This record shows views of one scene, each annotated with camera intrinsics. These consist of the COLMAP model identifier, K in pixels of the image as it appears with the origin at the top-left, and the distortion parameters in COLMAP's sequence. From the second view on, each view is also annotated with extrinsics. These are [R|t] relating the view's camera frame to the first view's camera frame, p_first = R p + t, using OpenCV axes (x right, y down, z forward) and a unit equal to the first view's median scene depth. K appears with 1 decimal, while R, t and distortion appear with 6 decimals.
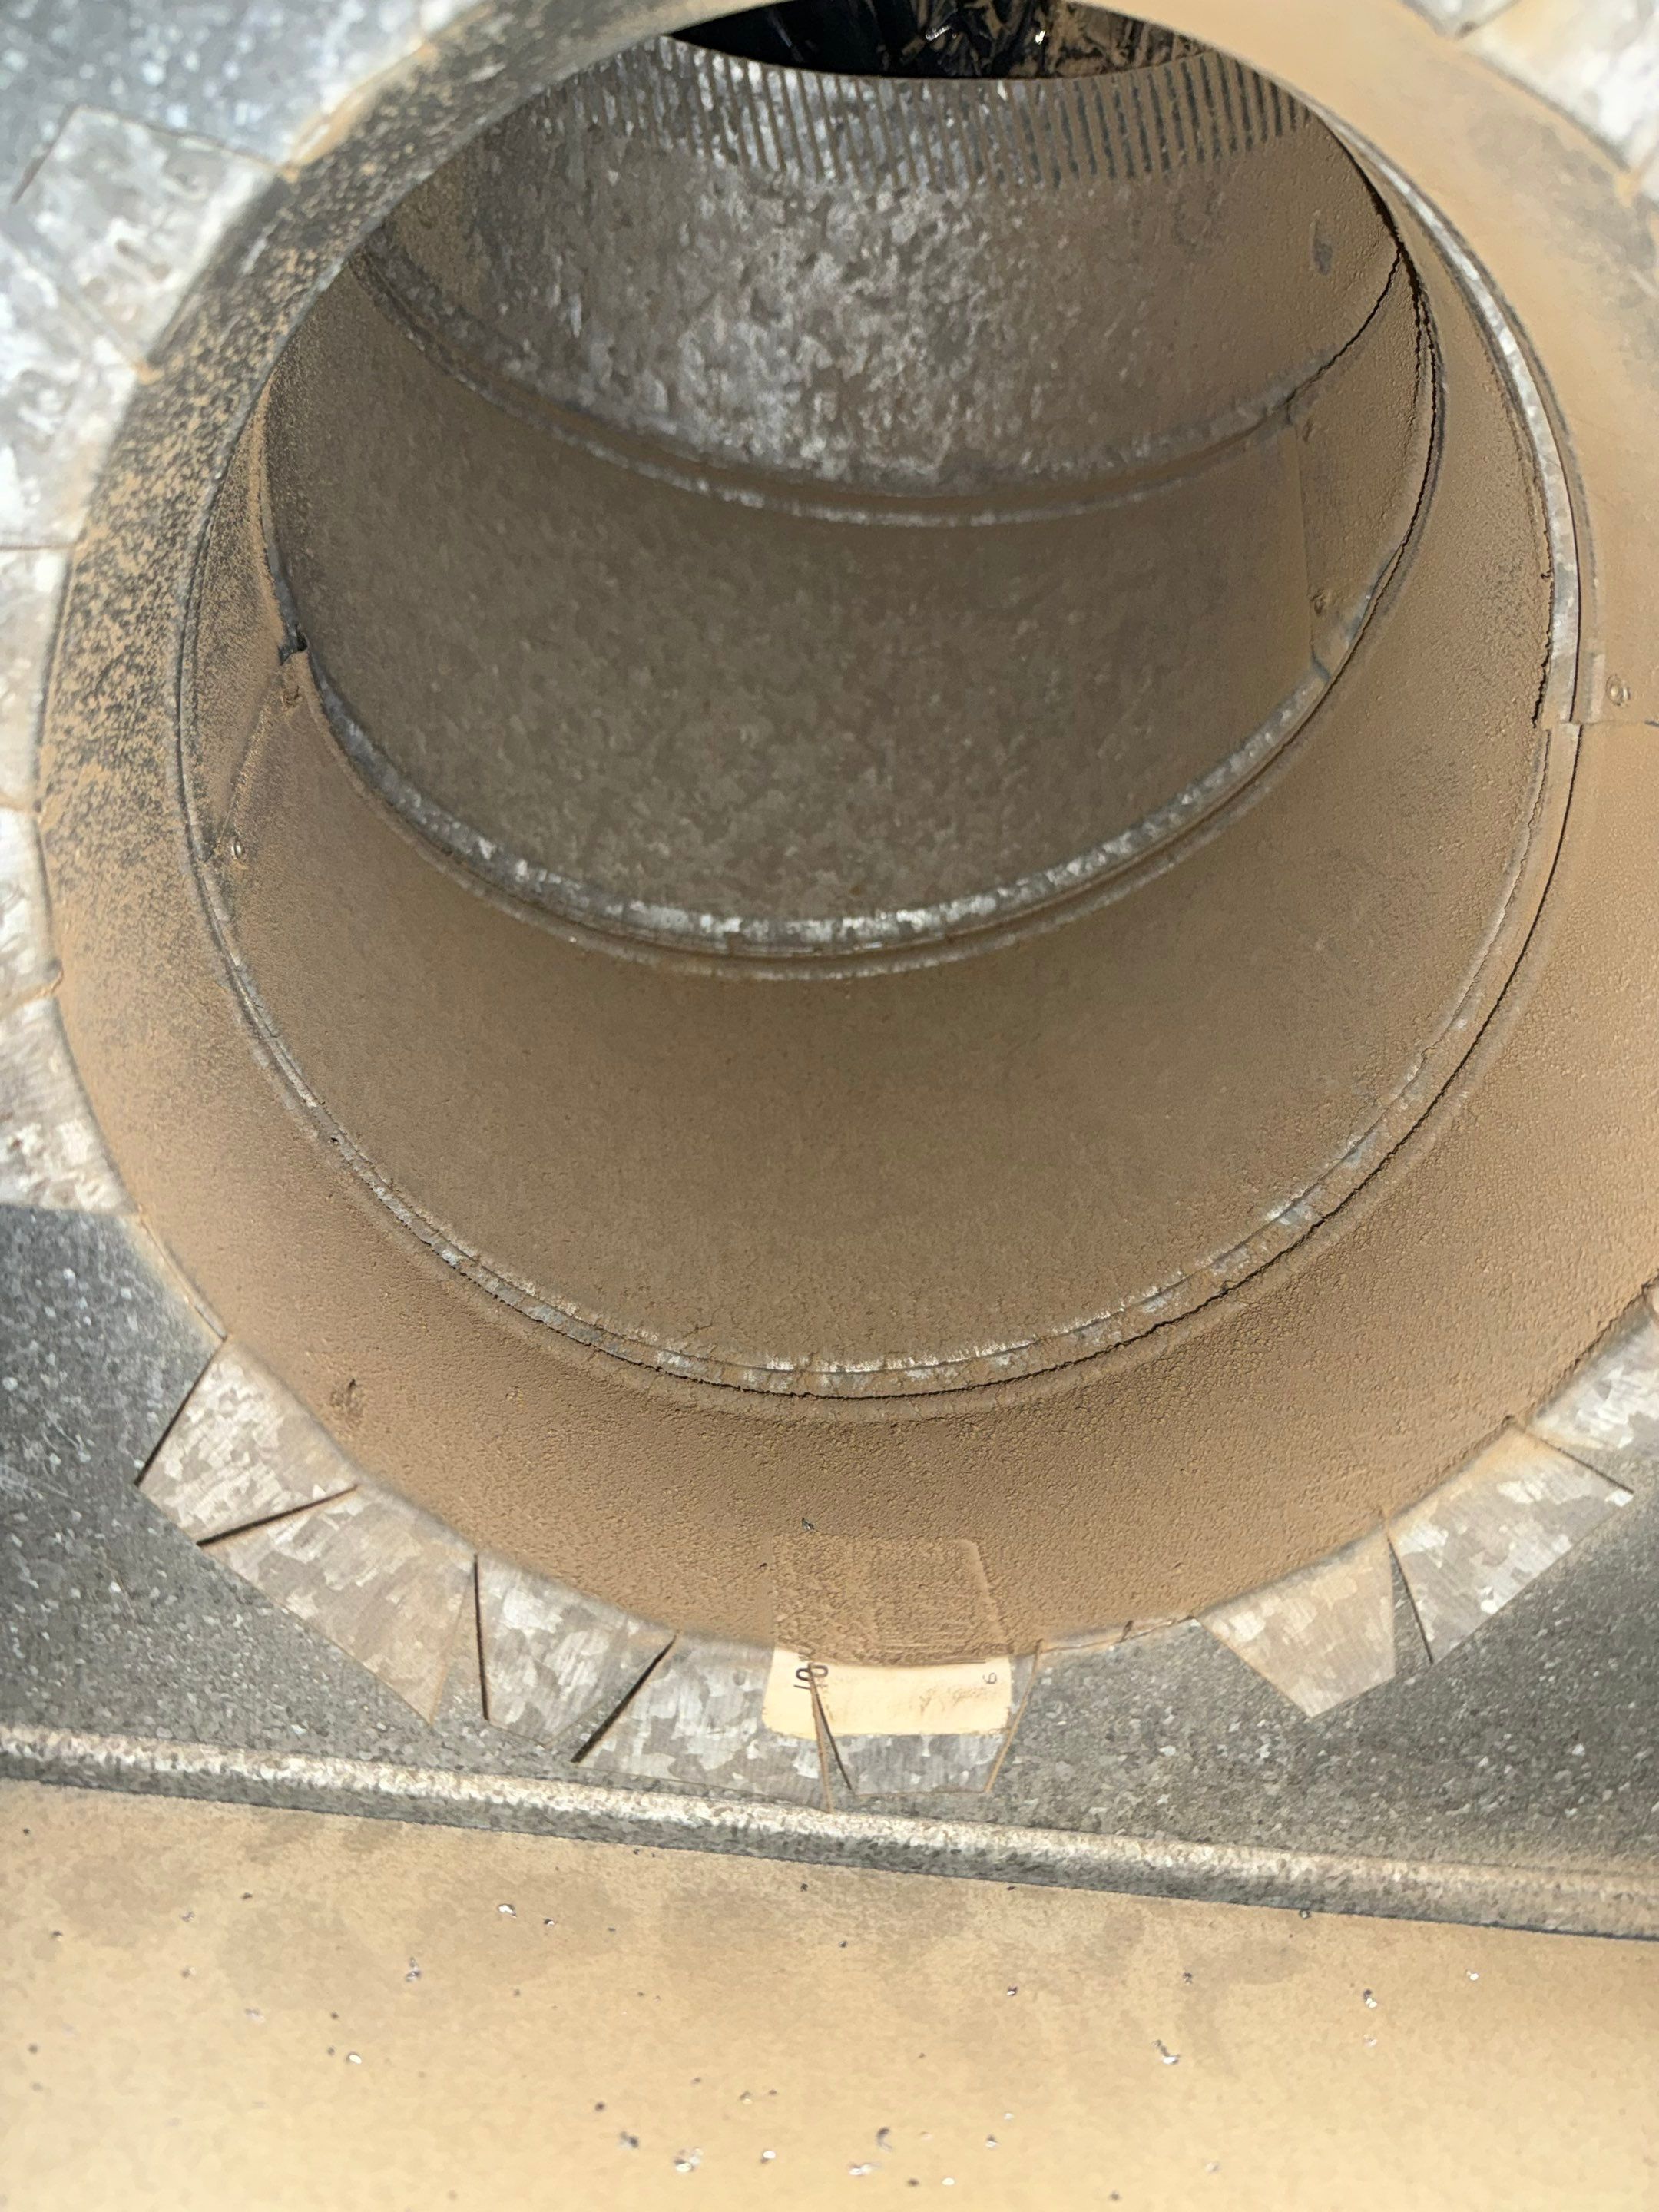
lens RADIAL K [[1509.8, 0, 829.5], [0, 1509.8, 1106.0], [0, 0, 1]] dist [0.180614, -0.332032]
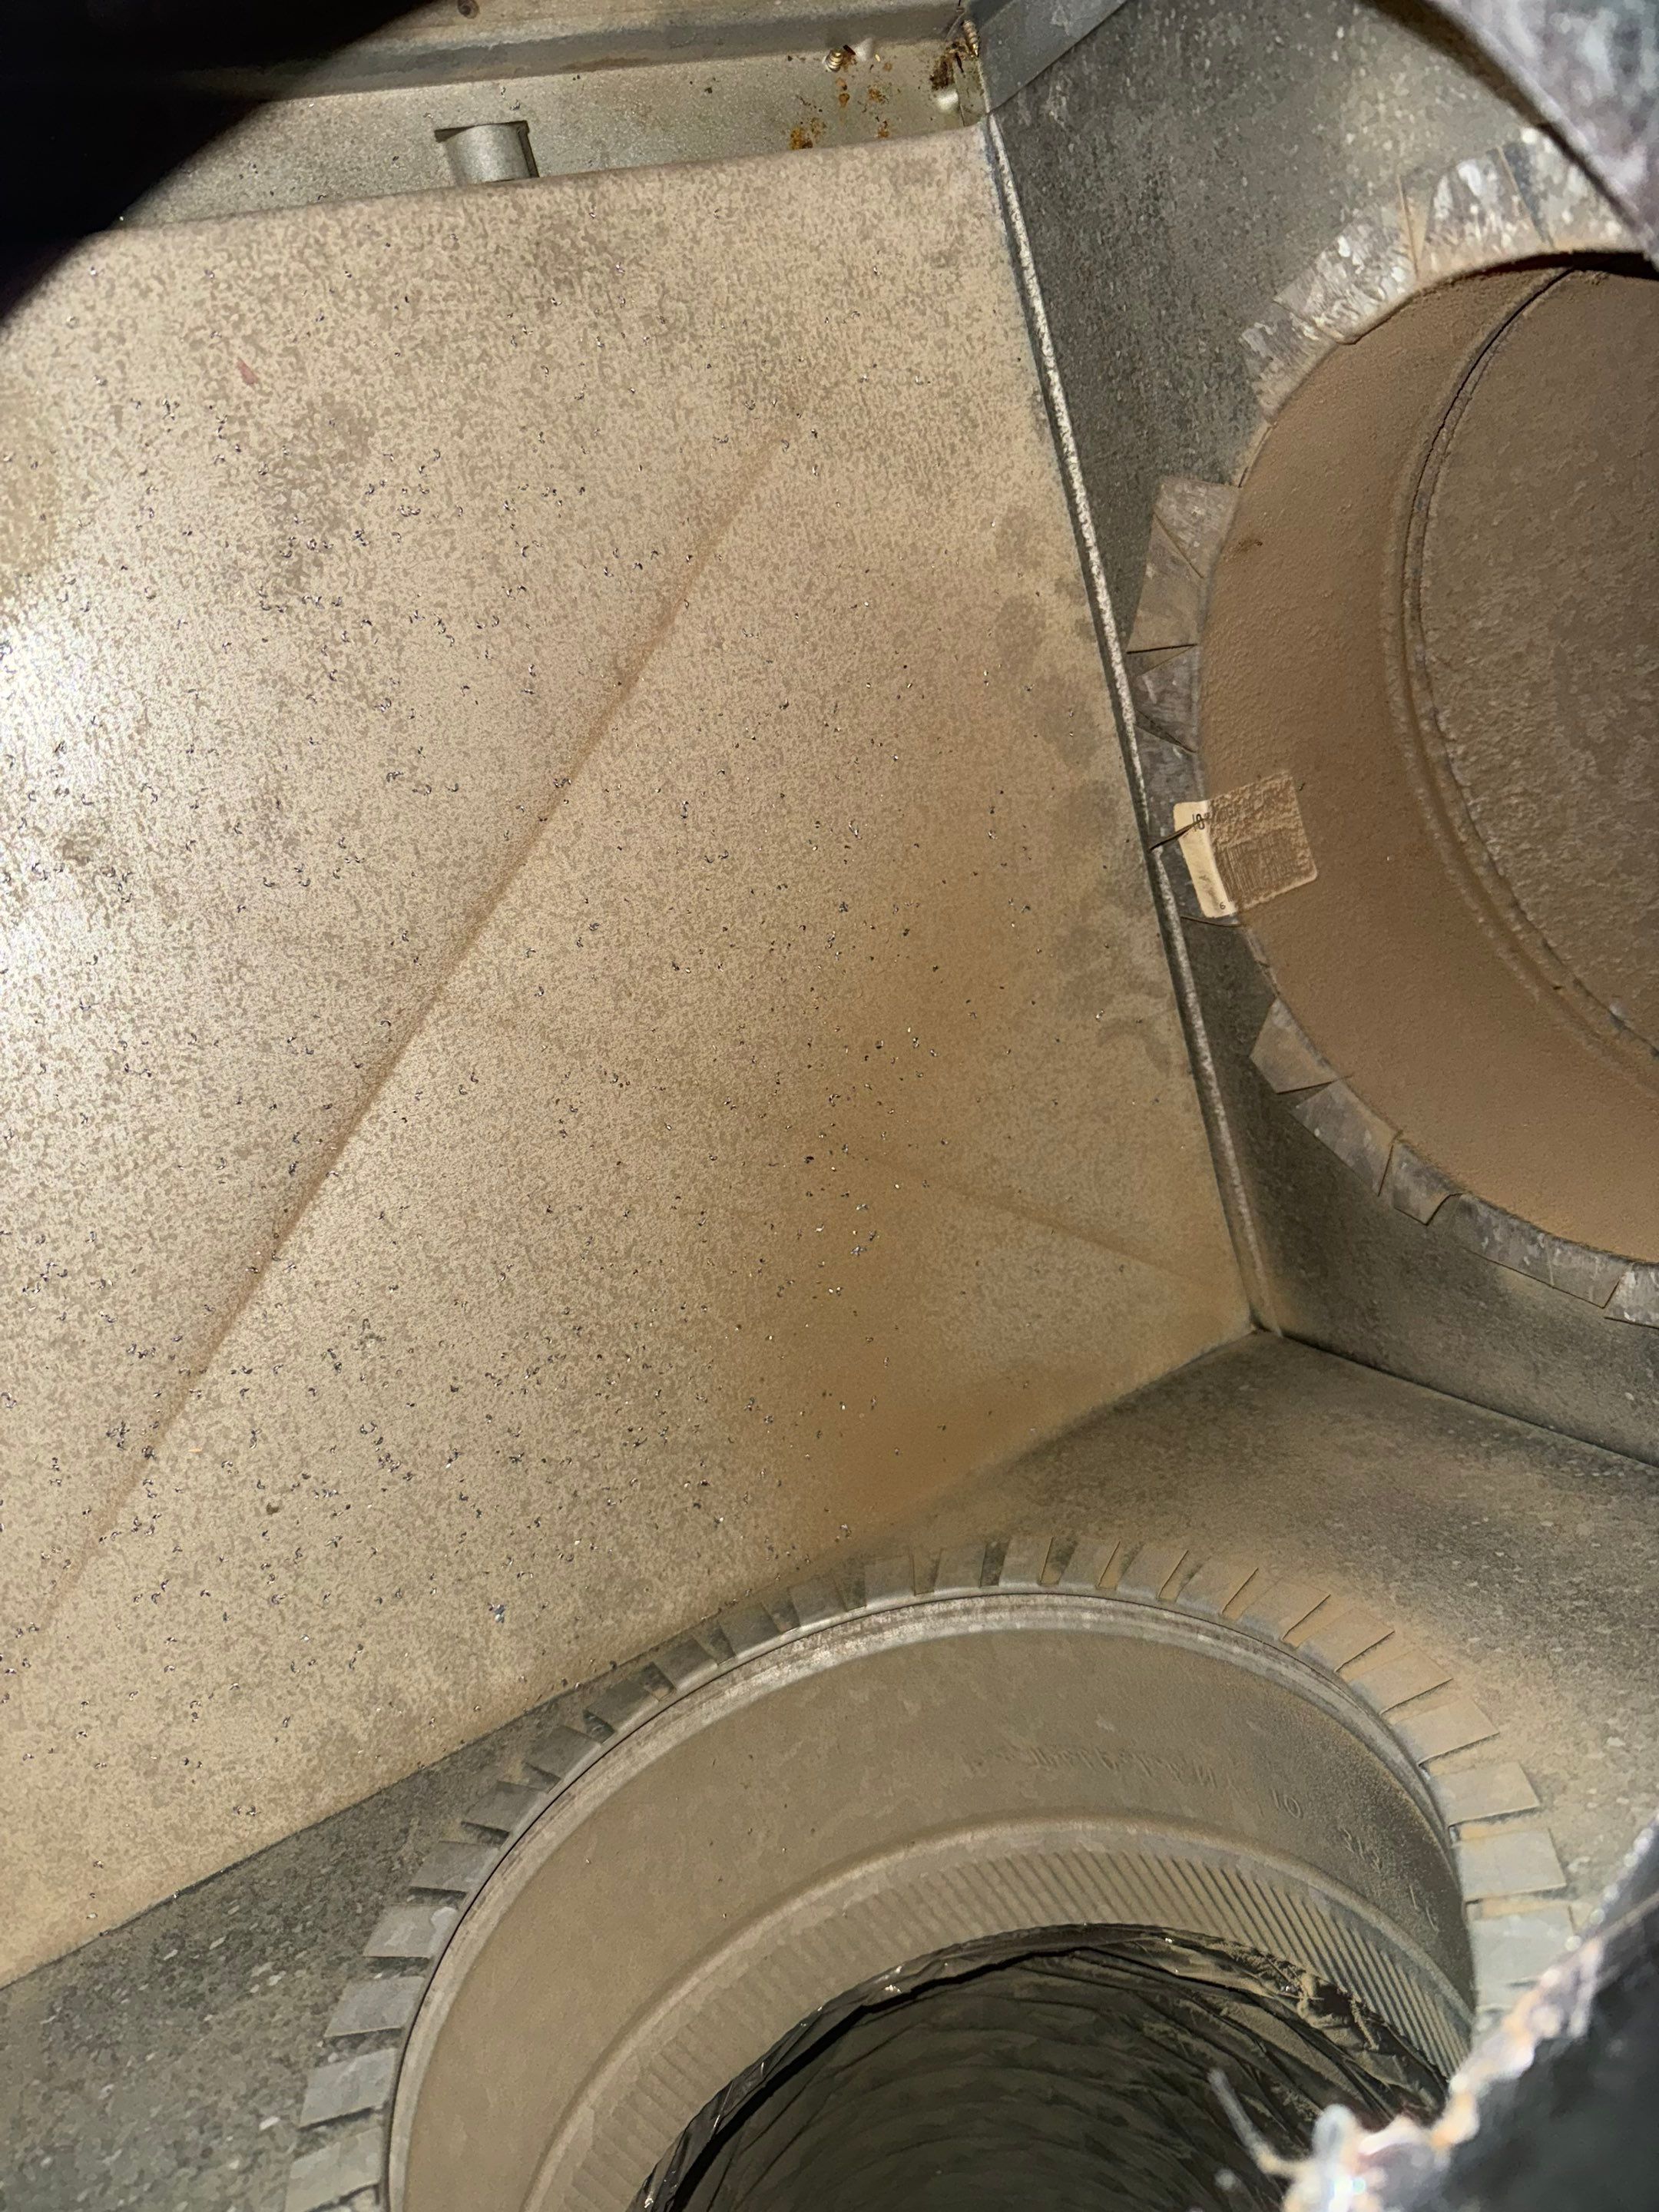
lens RADIAL K [[1509.8, 0, 829.5], [0, 1509.8, 1106.0], [0, 0, 1]] dist [0.180614, -0.332032]
pose [[0.297588, 0.948971, 0.104381, -0.010954], [-0.610030, 0.104910, 0.785403, -0.863189], [0.734374, -0.297402, 0.610121, -0.692313]]
